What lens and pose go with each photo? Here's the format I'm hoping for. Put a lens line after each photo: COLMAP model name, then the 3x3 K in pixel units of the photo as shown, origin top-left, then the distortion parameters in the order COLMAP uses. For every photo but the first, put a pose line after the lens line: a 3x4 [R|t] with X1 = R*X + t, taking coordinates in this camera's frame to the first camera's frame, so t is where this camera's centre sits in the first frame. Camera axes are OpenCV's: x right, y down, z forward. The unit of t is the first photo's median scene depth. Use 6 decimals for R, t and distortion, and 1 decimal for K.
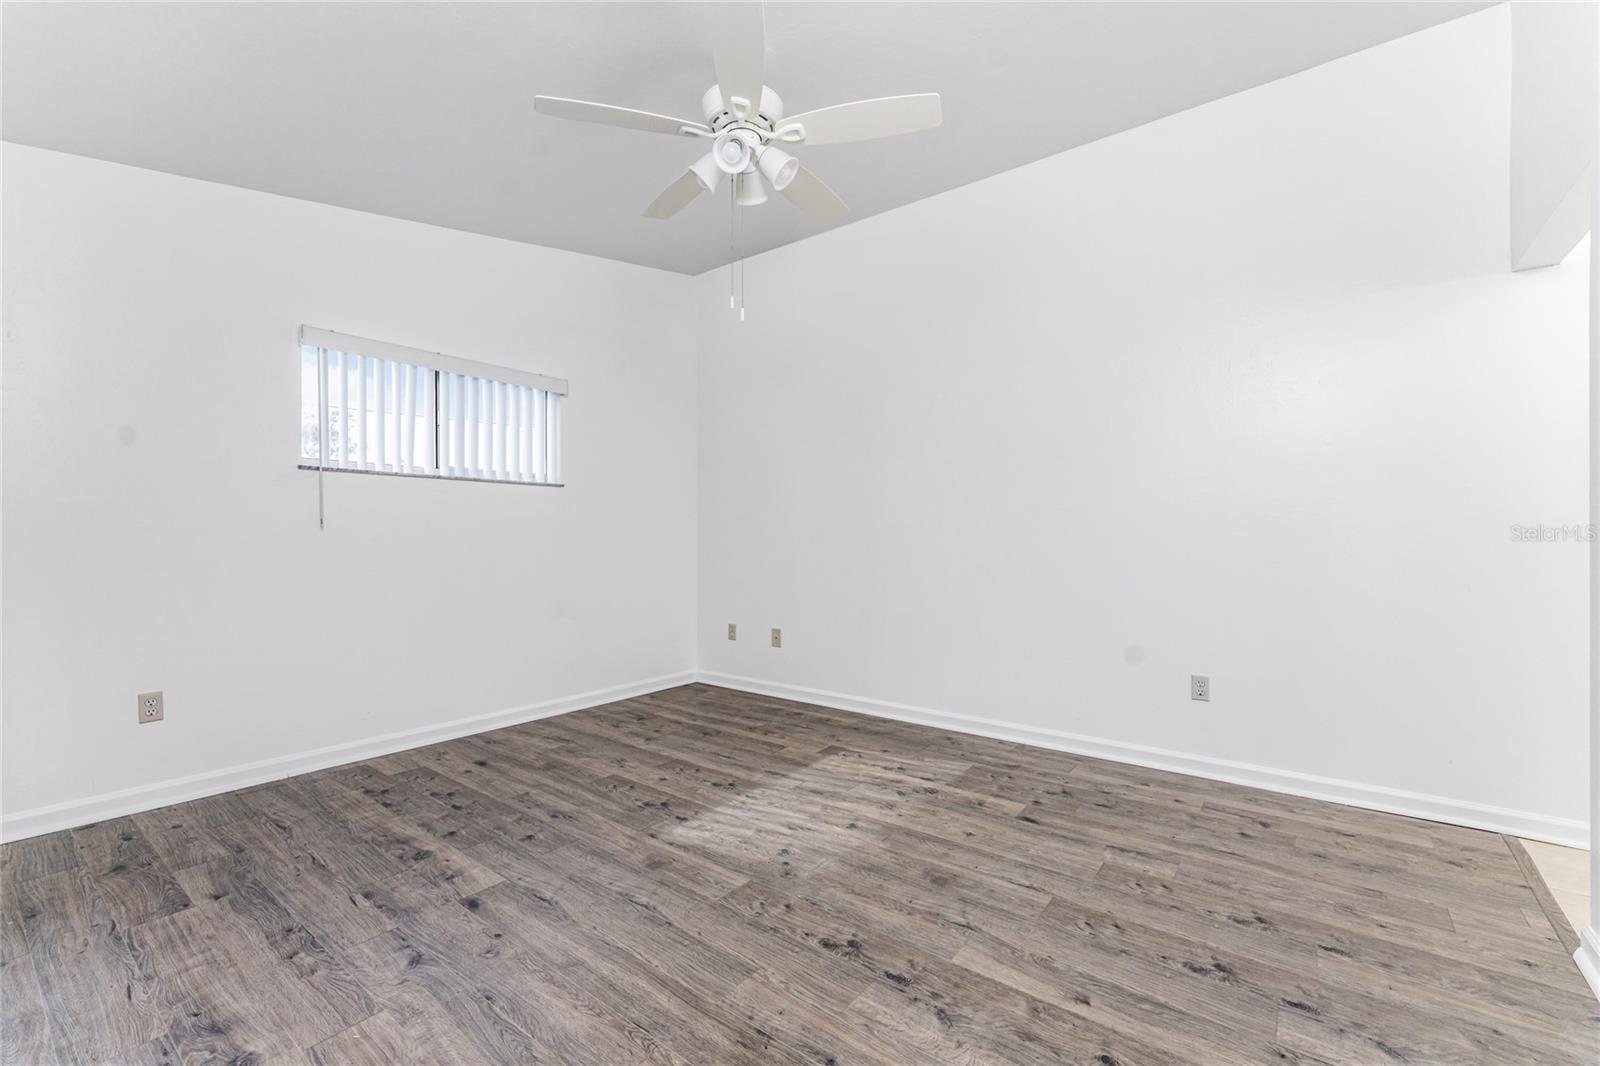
lens RADIAL K [[655.1, 0, 793.9], [0, 655.1, 535.4], [0, 0, 1]] dist [-0.001570, 0.000145]
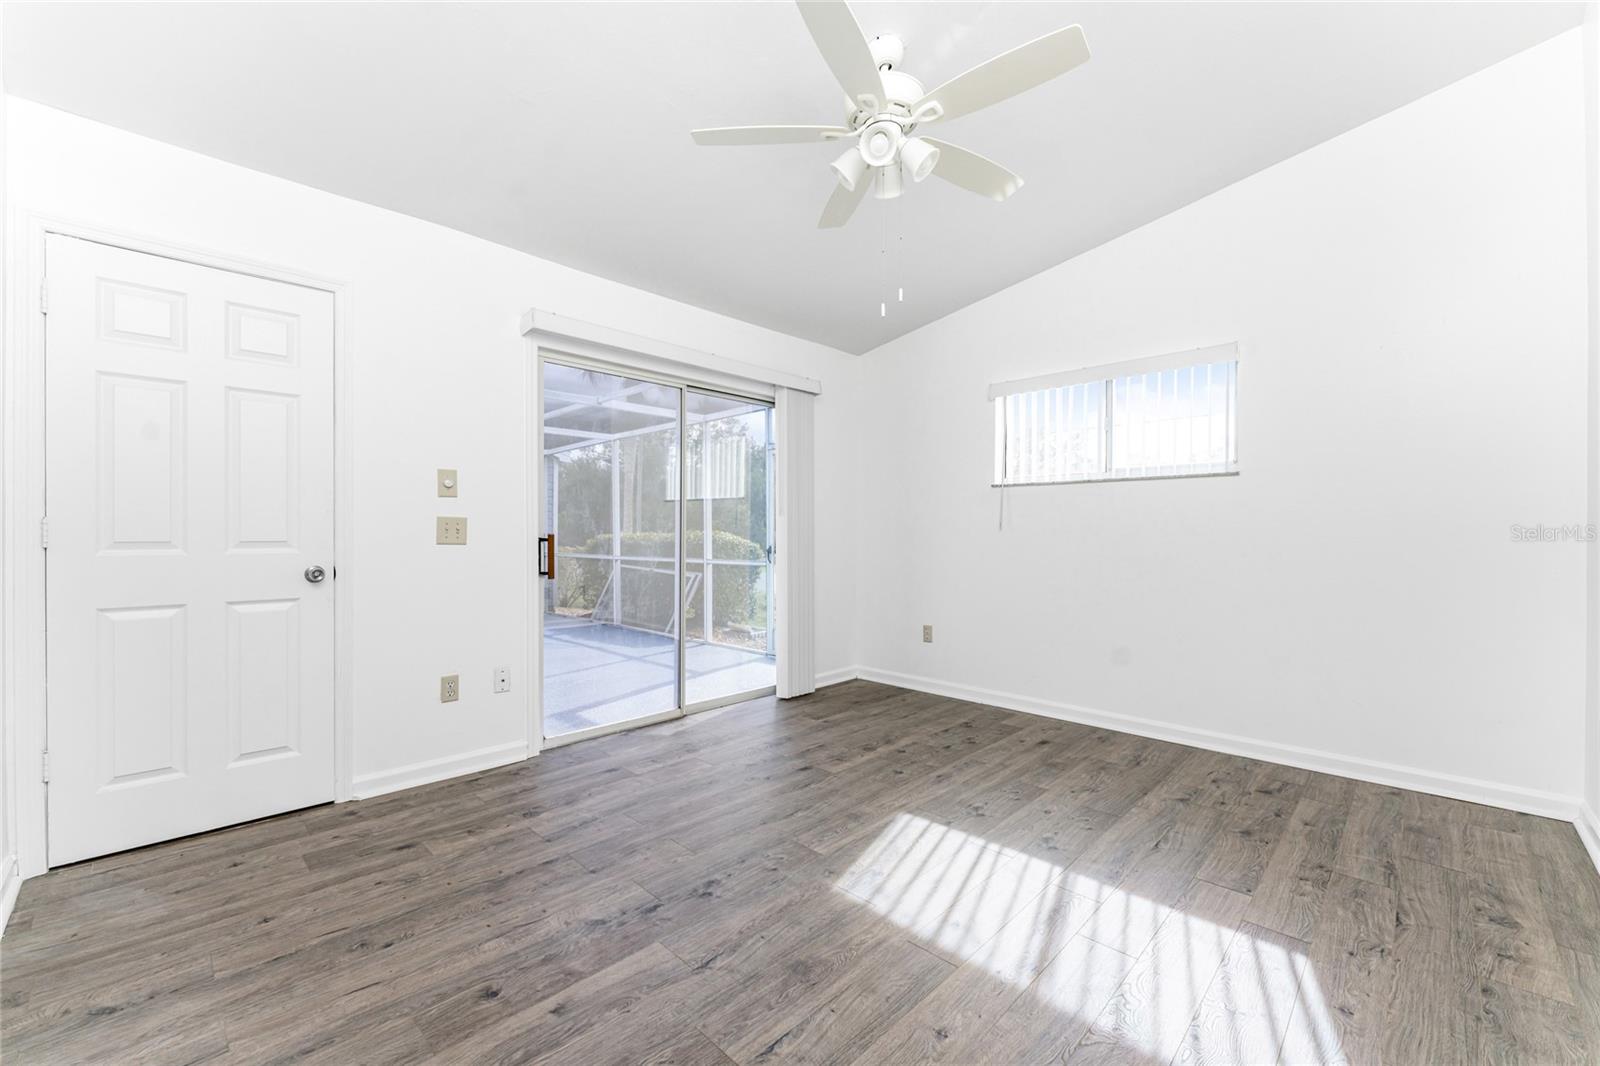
lens RADIAL K [[655.1, 0, 793.9], [0, 655.1, 535.4], [0, 0, 1]] dist [-0.001570, 0.000145]
pose [[-0.113647, -0.000261, -0.993521, 0.849713], [-0.000138, 1.000000, -0.000247, 0.000114], [0.993521, 0.000109, -0.113647, 0.903216]]
